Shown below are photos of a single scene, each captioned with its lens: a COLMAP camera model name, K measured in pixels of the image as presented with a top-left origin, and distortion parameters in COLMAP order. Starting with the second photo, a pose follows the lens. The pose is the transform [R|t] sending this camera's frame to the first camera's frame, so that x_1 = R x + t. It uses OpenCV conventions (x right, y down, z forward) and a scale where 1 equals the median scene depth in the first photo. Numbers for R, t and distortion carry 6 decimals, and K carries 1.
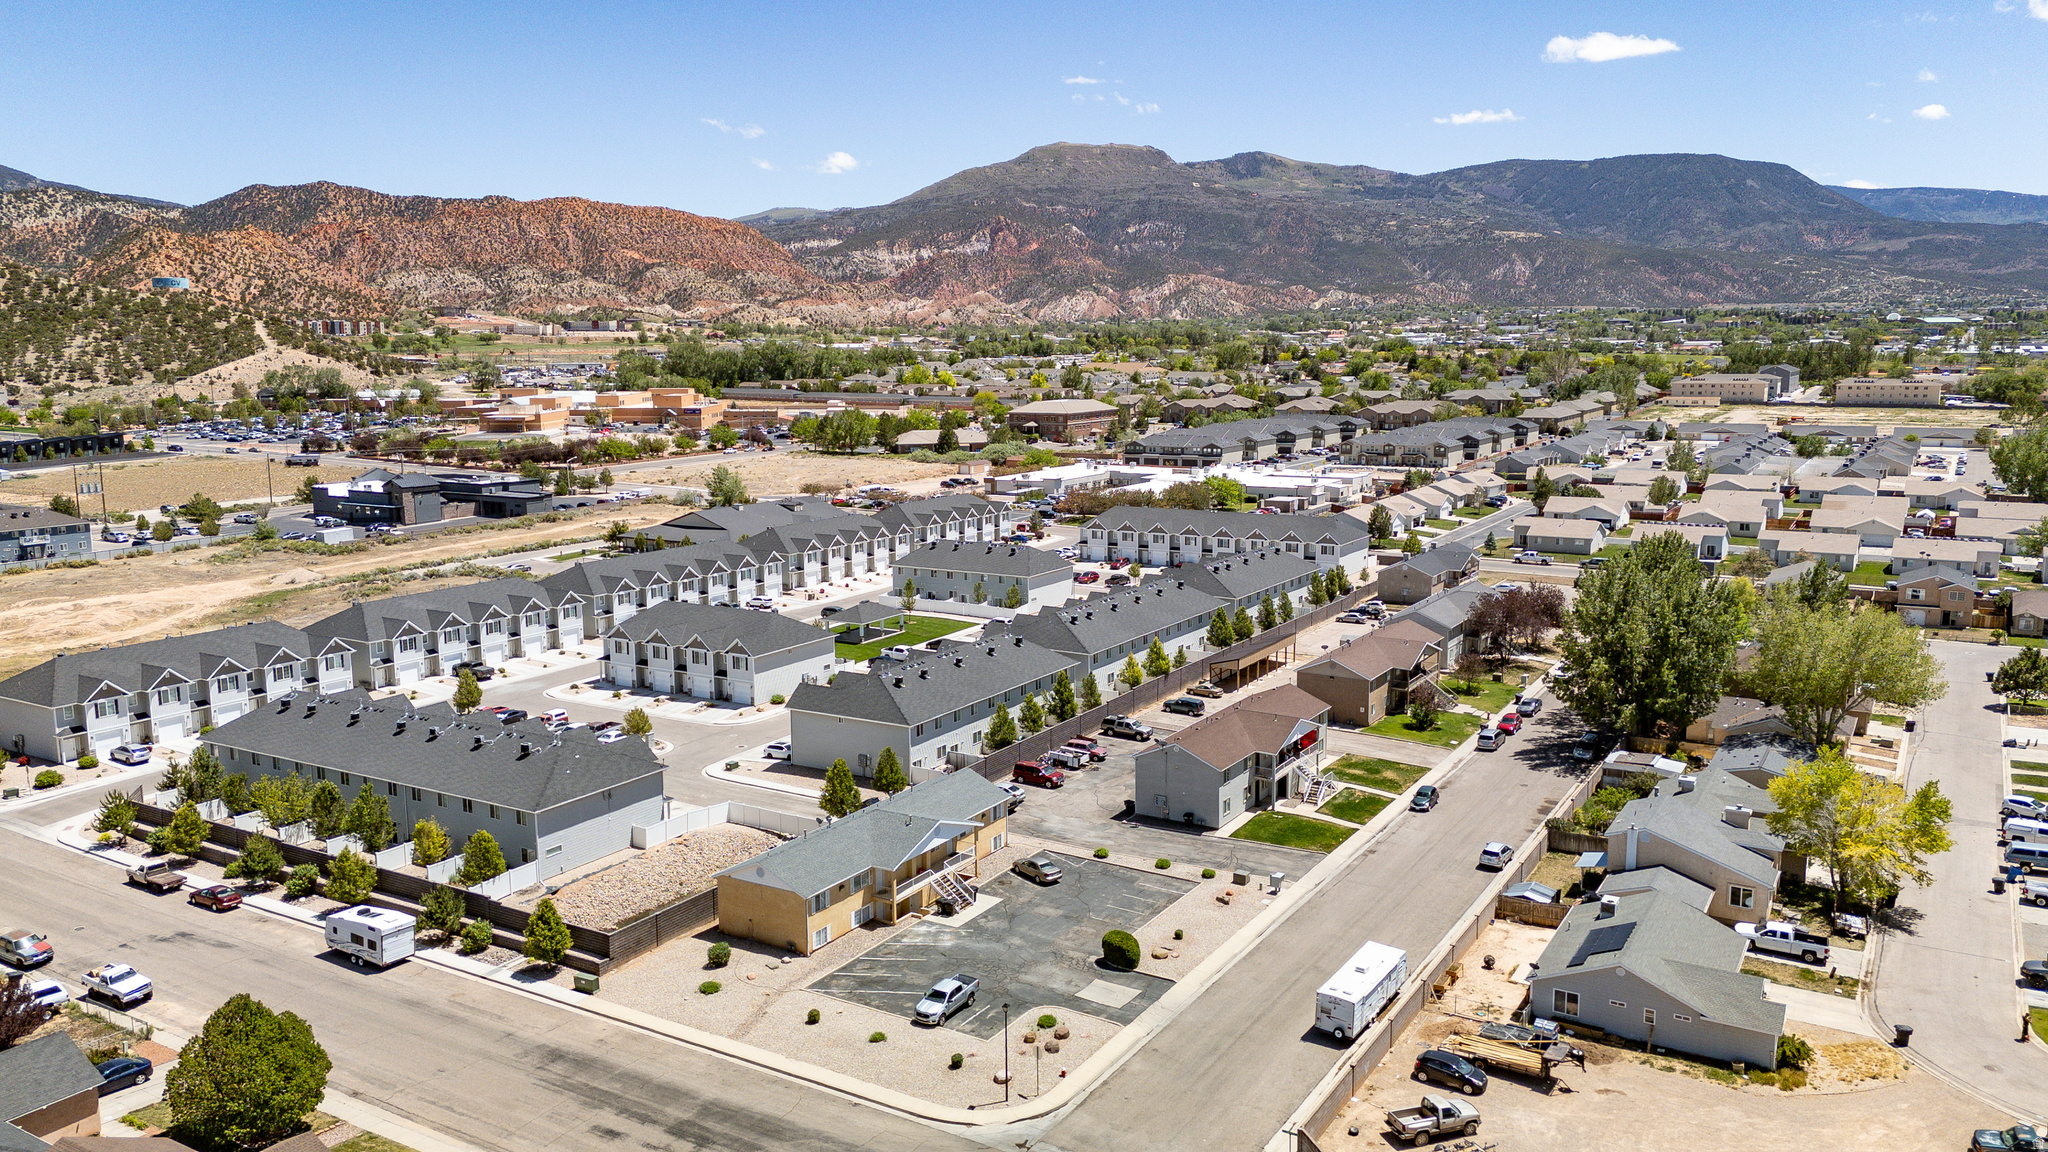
lens RADIAL K [[1499.3, 0, 1028.7], [0, 1499.3, 572.5], [0, 0, 1]] dist [0.088369, -0.079322]
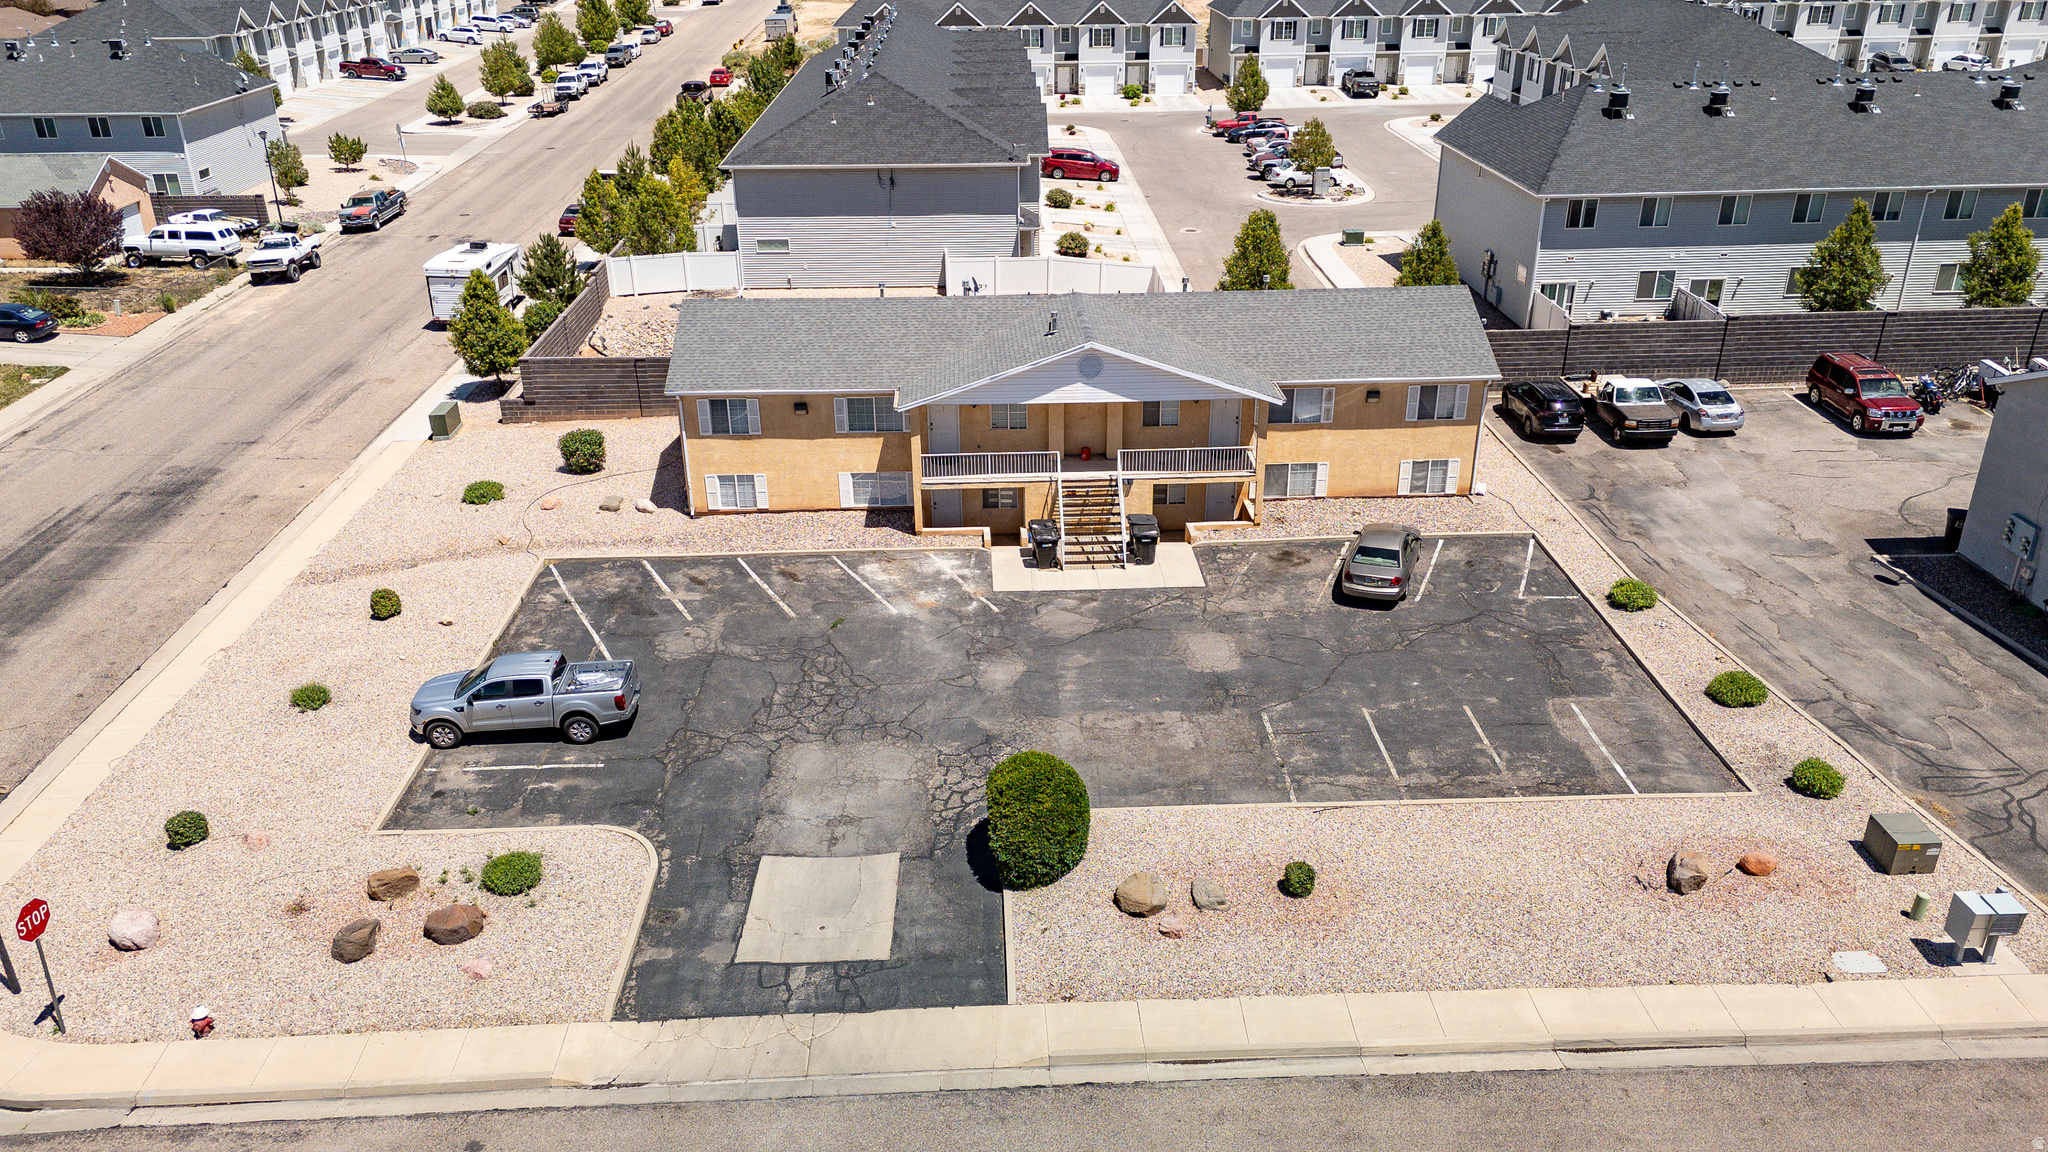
lens RADIAL K [[1499.3, 0, 1028.7], [0, 1499.3, 572.5], [0, 0, 1]] dist [0.088369, -0.079322]
pose [[0.553665, 0.352900, -0.754266, 0.201215], [-0.124096, 0.930616, 0.344317, 0.068828], [0.823441, -0.097035, 0.559043, 0.599501]]
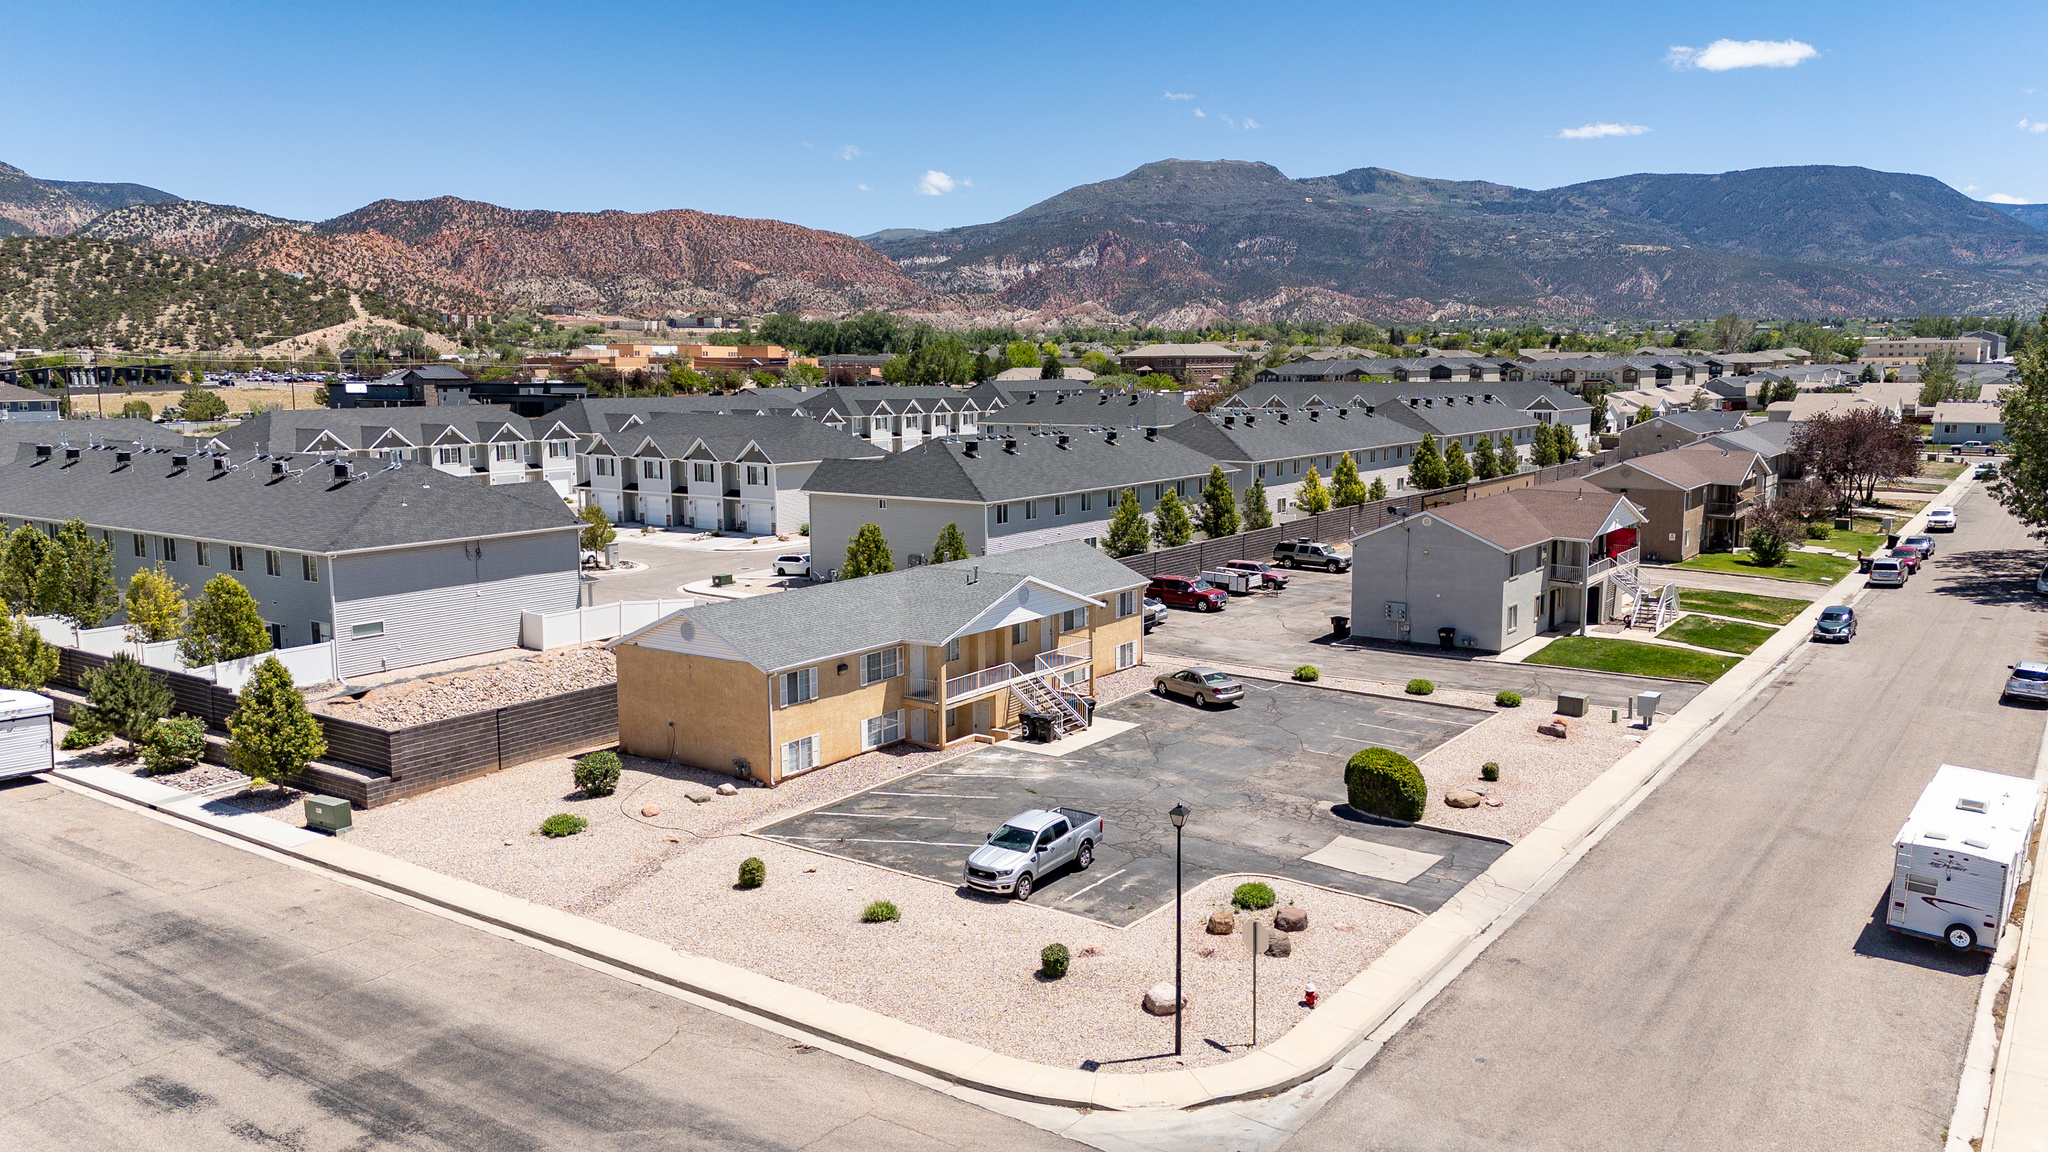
lens RADIAL K [[1499.3, 0, 1028.7], [0, 1499.3, 572.5], [0, 0, 1]] dist [0.088369, -0.079322]
pose [[0.997539, 0.011643, -0.069138, -0.016623], [-0.012639, 0.999822, -0.013996, 0.136074], [0.068962, 0.014836, 0.997509, 0.355987]]
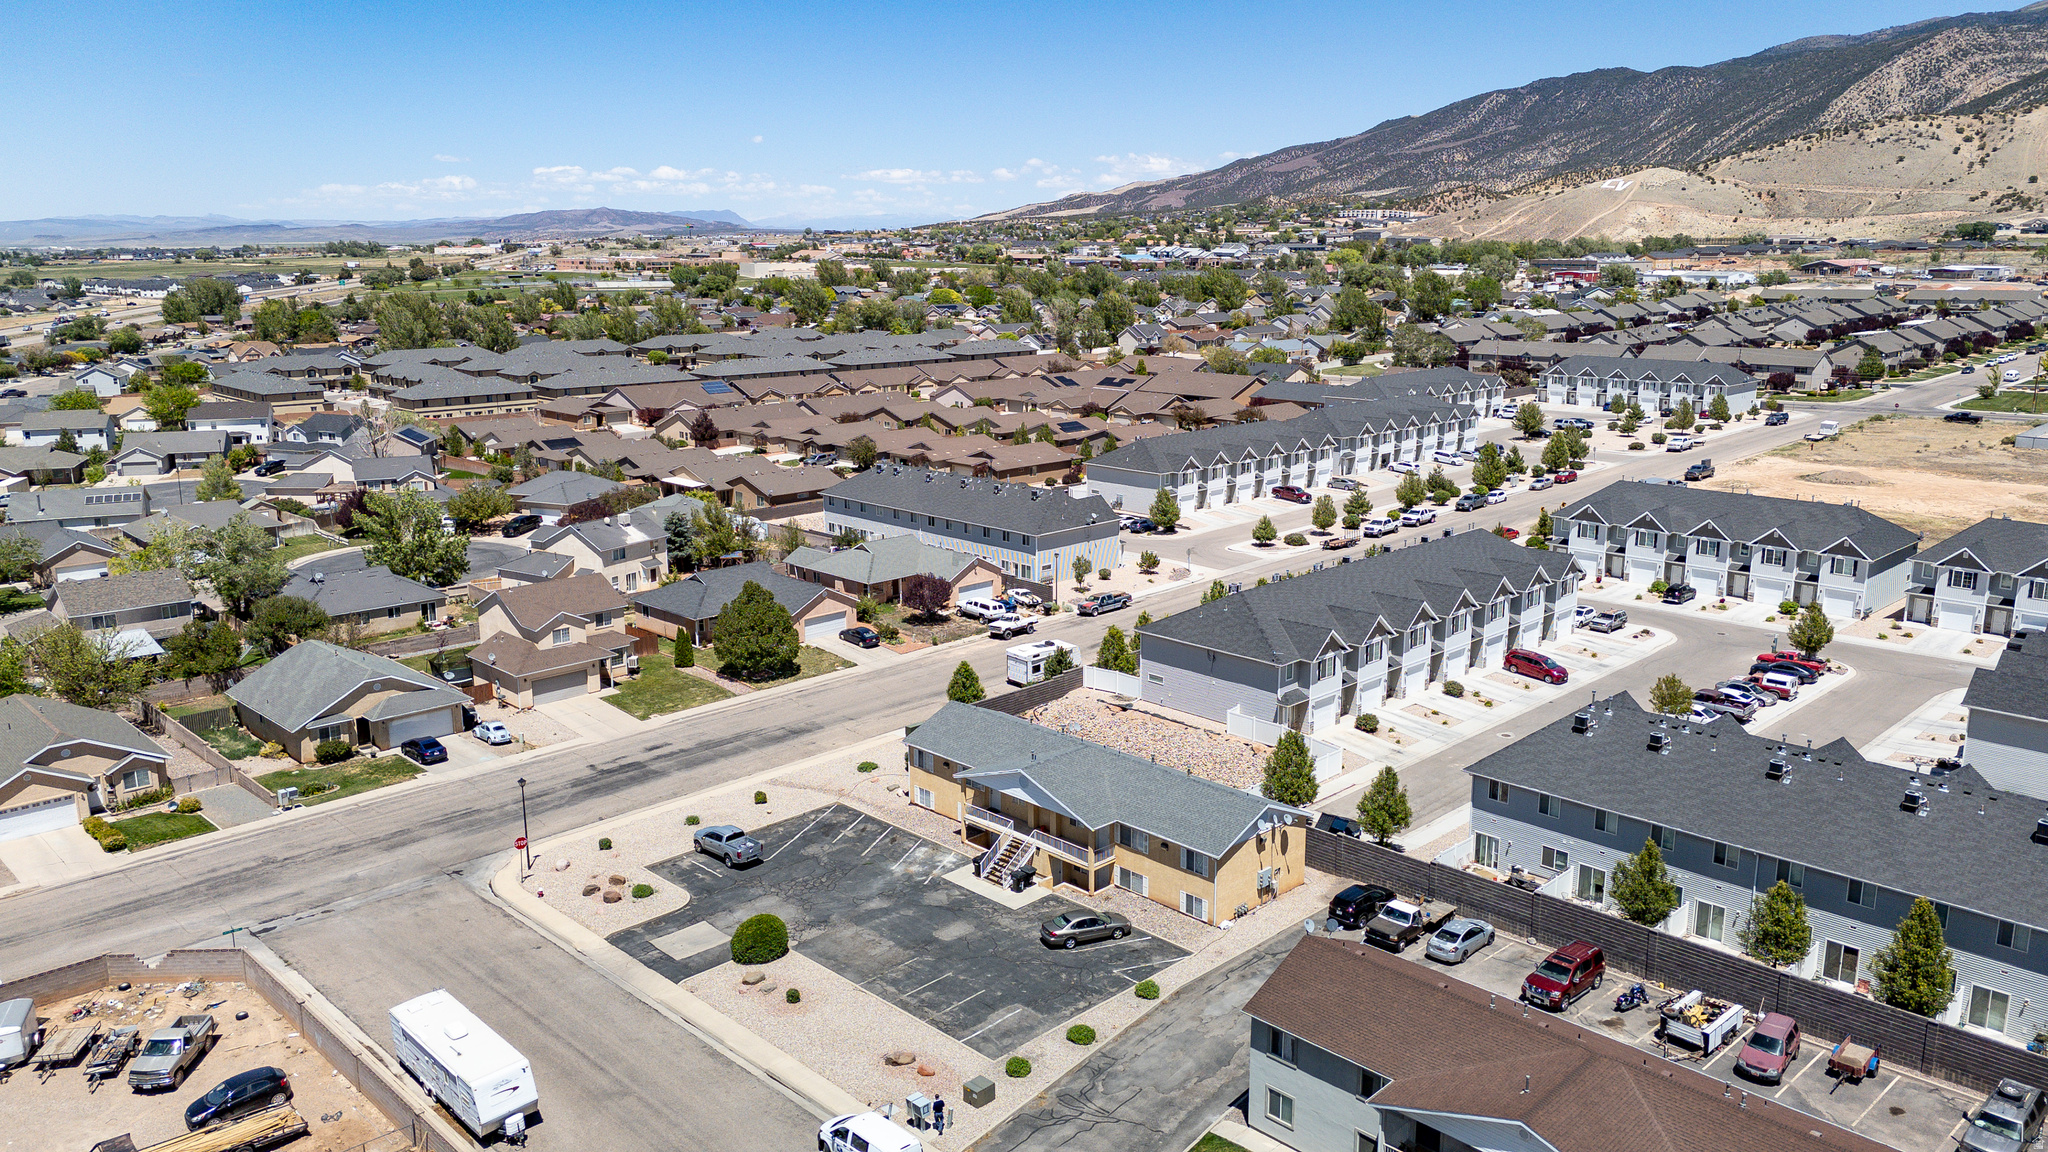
lens RADIAL K [[1499.3, 0, 1028.7], [0, 1499.3, 572.5], [0, 0, 1]] dist [0.088369, -0.079322]
pose [[-0.241542, 0.222085, -0.944635, 0.514731], [-0.144918, 0.954287, 0.261410, -0.107321], [0.959508, 0.200036, -0.198316, 0.900095]]
